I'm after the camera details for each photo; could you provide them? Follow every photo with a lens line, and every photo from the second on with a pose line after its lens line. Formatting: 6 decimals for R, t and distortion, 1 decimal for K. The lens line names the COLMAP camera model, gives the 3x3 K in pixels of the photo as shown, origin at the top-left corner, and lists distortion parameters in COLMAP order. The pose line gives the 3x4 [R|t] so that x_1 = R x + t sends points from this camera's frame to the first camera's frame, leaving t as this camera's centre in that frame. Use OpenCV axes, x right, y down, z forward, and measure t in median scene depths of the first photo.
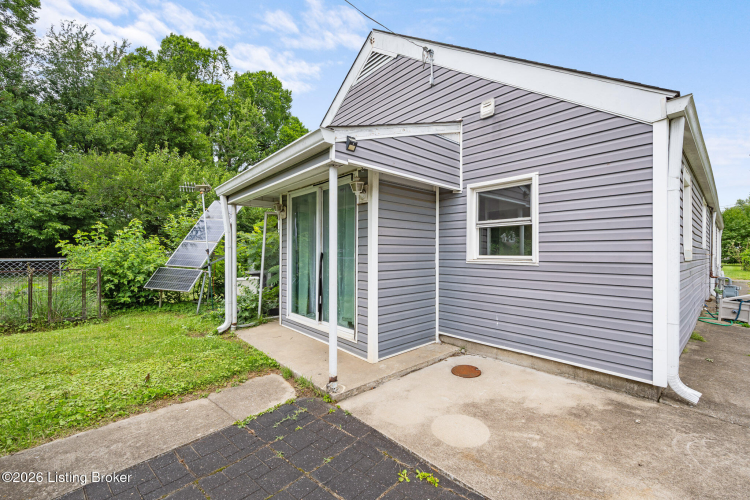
lens RADIAL K [[302.4, 0, 371.2], [0, 302.4, 252.1], [0, 0, 1]] dist [-0.000140, 0.000986]
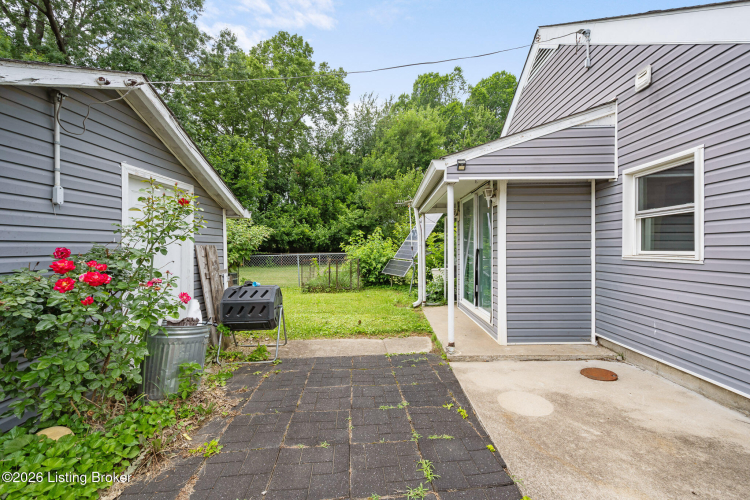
lens RADIAL K [[287.8, 0, 382.7], [0, 287.8, 248.5], [0, 0, 1]] dist [0.010551, -0.000516]
pose [[0.741947, -0.008457, -0.670406, 0.355012], [0.011402, 0.999935, 0.000005, -0.004193], [0.670362, -0.007648, 0.741995, -0.097883]]
